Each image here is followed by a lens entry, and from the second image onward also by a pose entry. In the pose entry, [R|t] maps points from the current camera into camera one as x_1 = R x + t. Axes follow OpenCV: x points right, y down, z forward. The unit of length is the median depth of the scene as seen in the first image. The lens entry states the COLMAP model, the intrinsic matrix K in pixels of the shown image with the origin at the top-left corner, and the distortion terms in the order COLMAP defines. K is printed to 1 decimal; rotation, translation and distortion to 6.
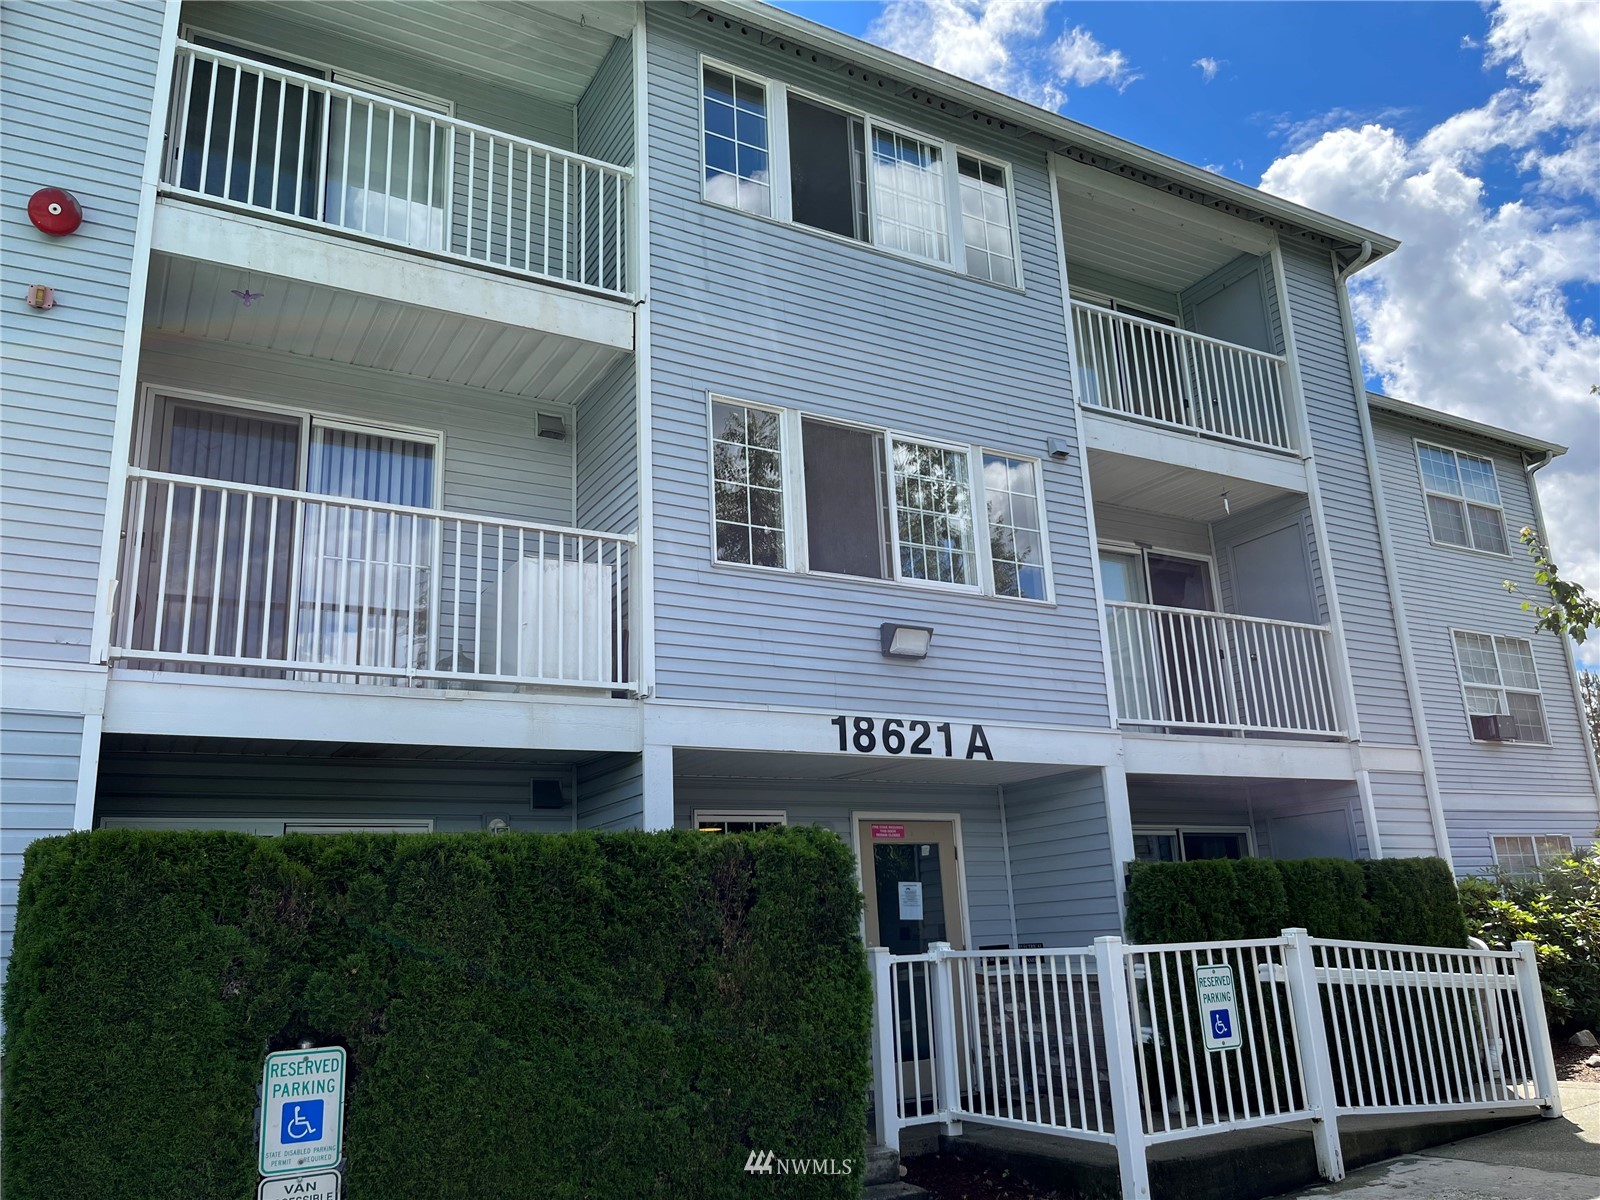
lens RADIAL K [[1219.5, 0, 797.3], [0, 1219.5, 597.7], [0, 0, 1]] dist [0.035585, -0.002220]
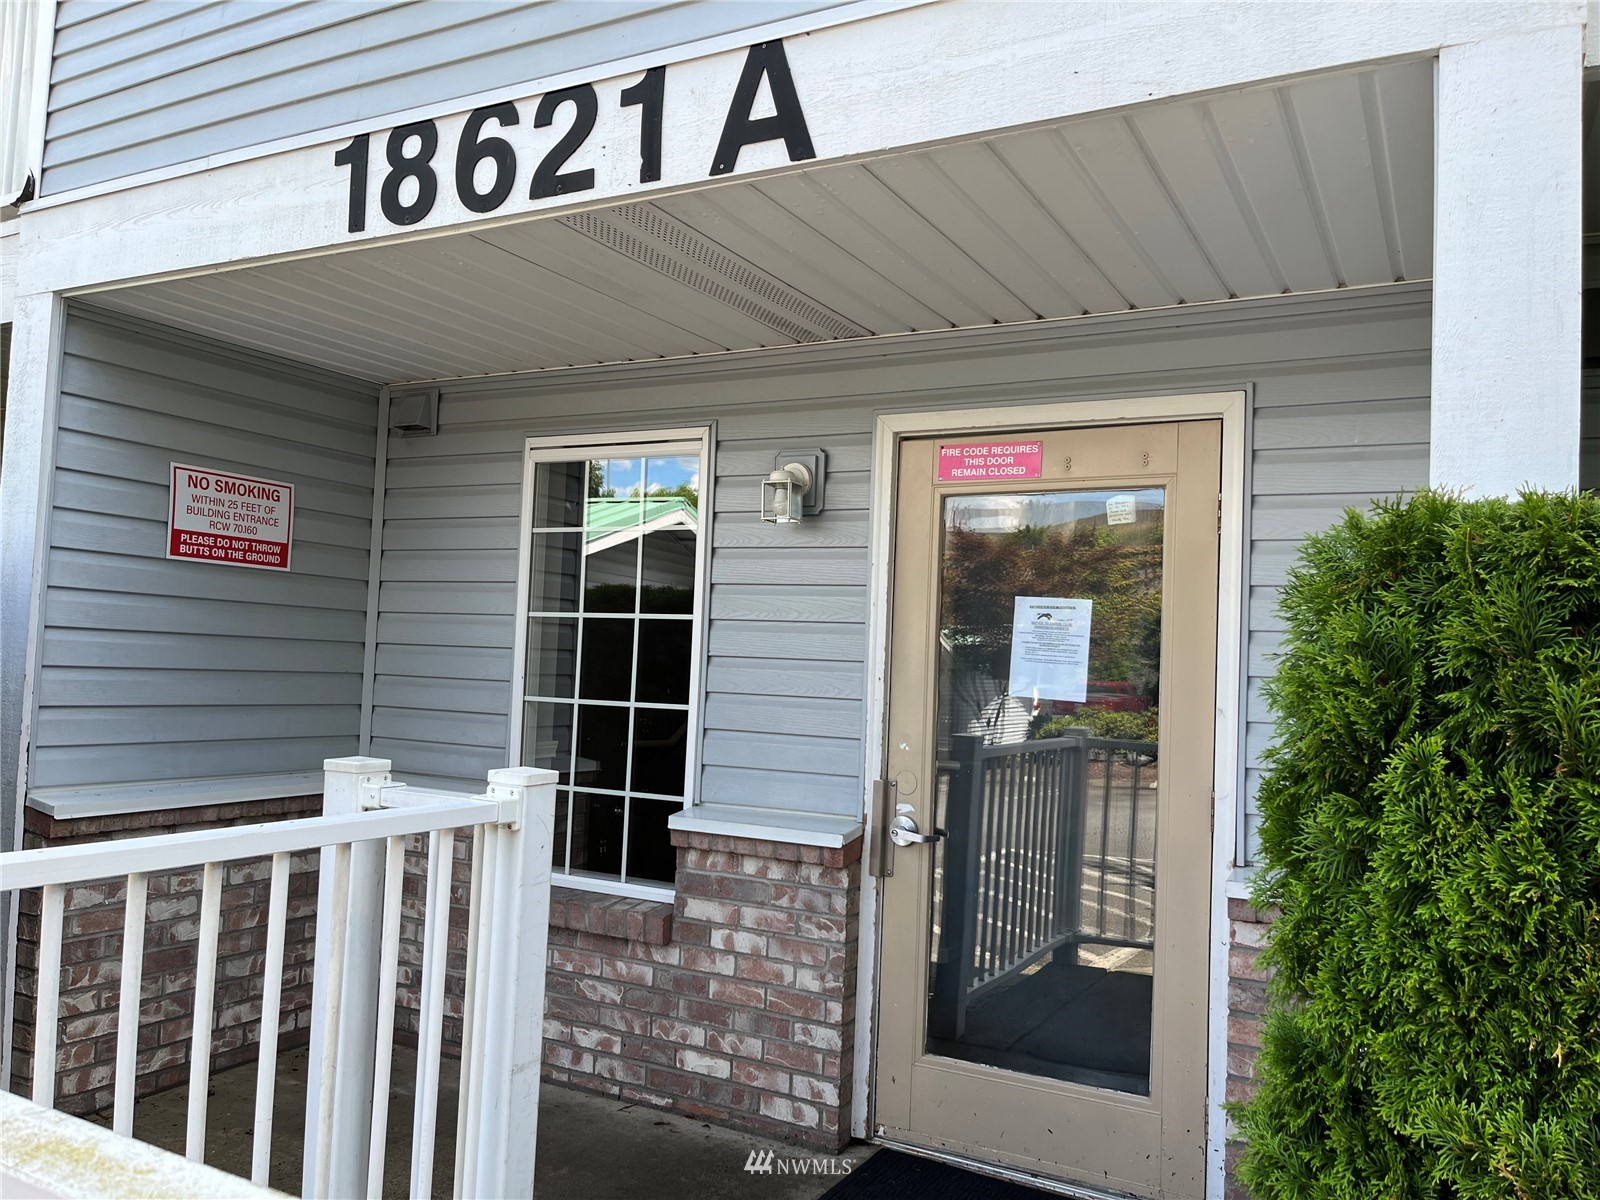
lens RADIAL K [[1219.5, 0, 799.8], [0, 1219.5, 611.0], [0, 0, 1]] dist [0.035585, -0.002220]
pose [[0.523309, 0.030848, -0.851584, 0.403479], [0.169139, 0.975701, 0.139282, 0.197676], [0.835188, -0.216923, 0.505376, 0.859343]]
